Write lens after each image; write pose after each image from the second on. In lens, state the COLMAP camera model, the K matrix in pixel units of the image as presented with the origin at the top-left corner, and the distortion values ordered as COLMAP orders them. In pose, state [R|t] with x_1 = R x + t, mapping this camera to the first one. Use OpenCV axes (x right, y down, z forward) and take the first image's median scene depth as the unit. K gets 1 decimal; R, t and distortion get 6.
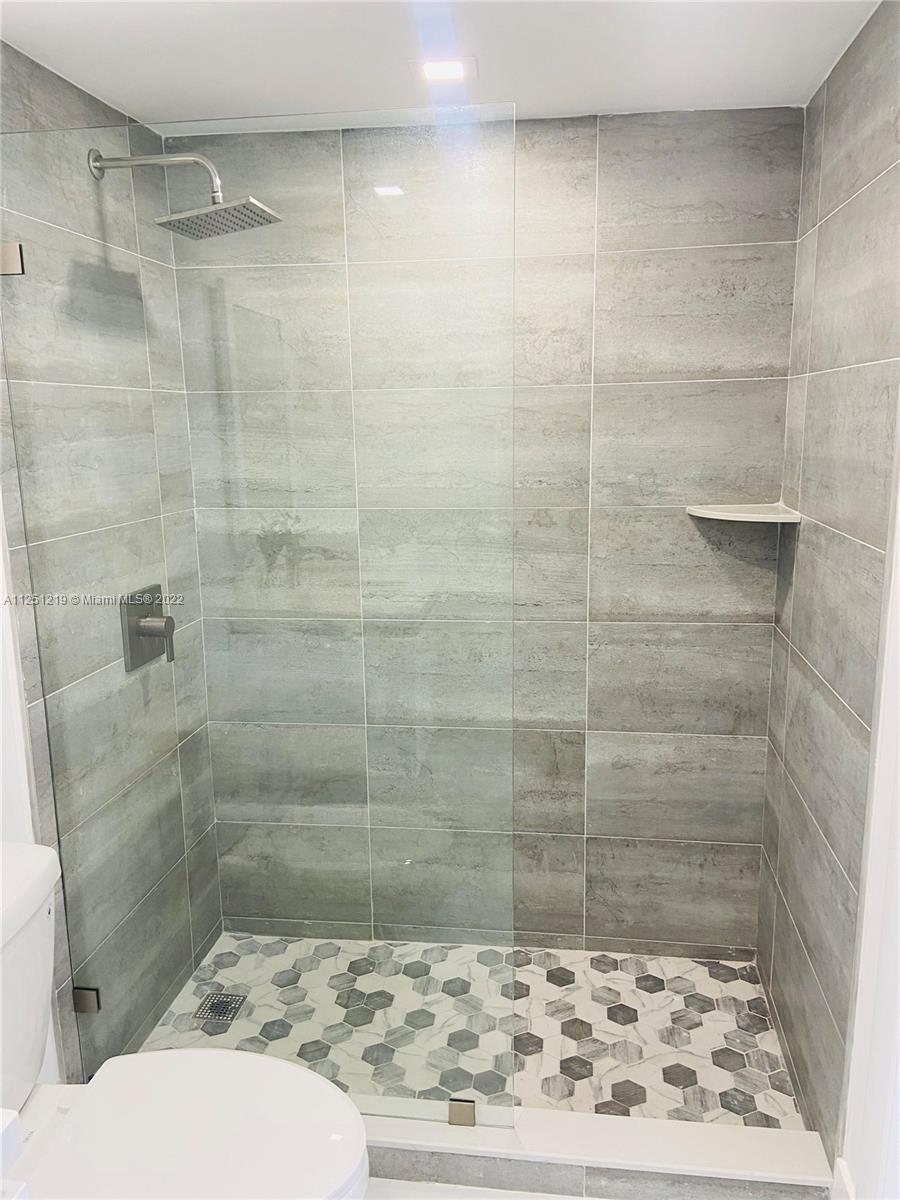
lens RADIAL K [[934.9, 0, 469.2], [0, 934.9, 604.1], [0, 0, 1]] dist [0.099729, -0.125067]
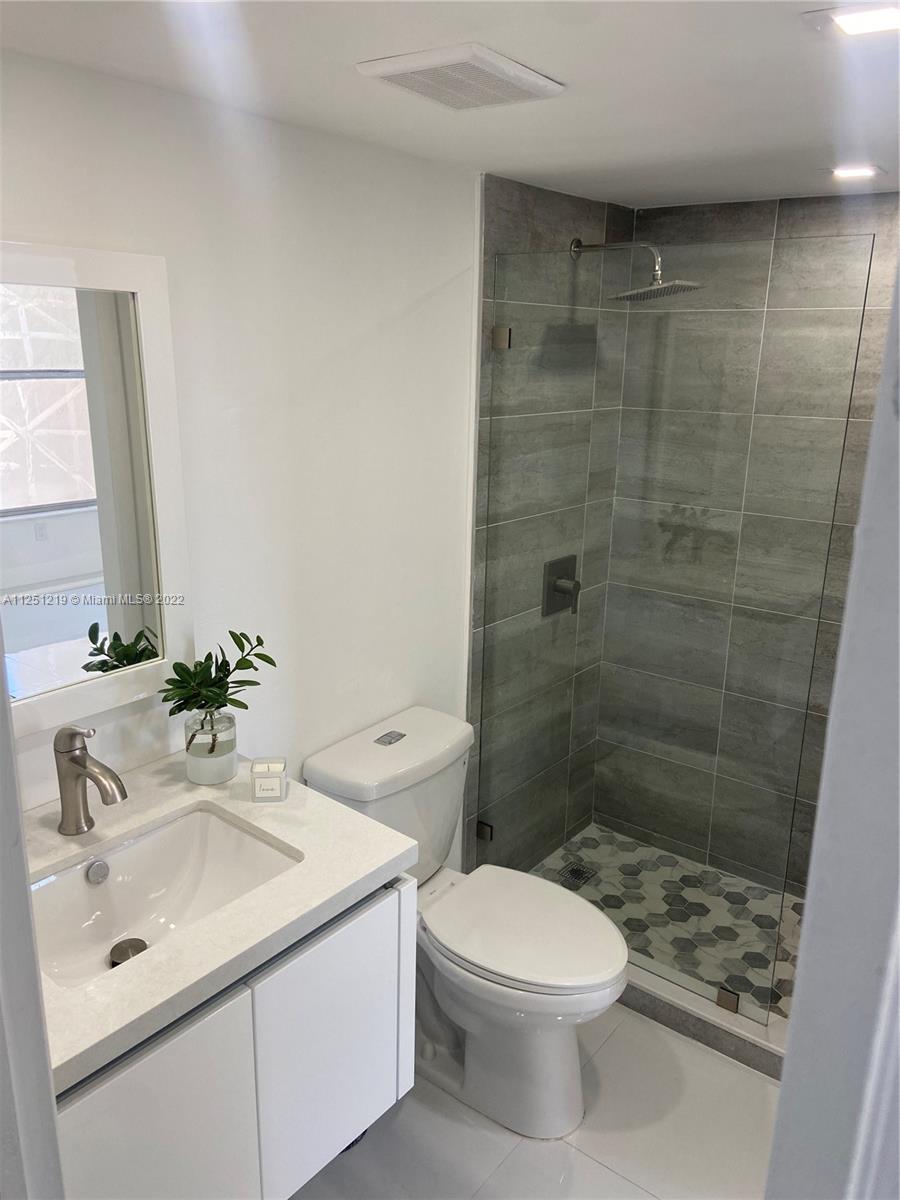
lens RADIAL K [[934.9, 0, 447.2], [0, 934.9, 599.0], [0, 0, 1]] dist [0.099729, -0.125067]
pose [[0.862280, 0.165068, -0.478775, 0.155947], [-0.134049, 0.986063, 0.098542, -0.063718], [0.488368, -0.020792, 0.872390, -0.244420]]
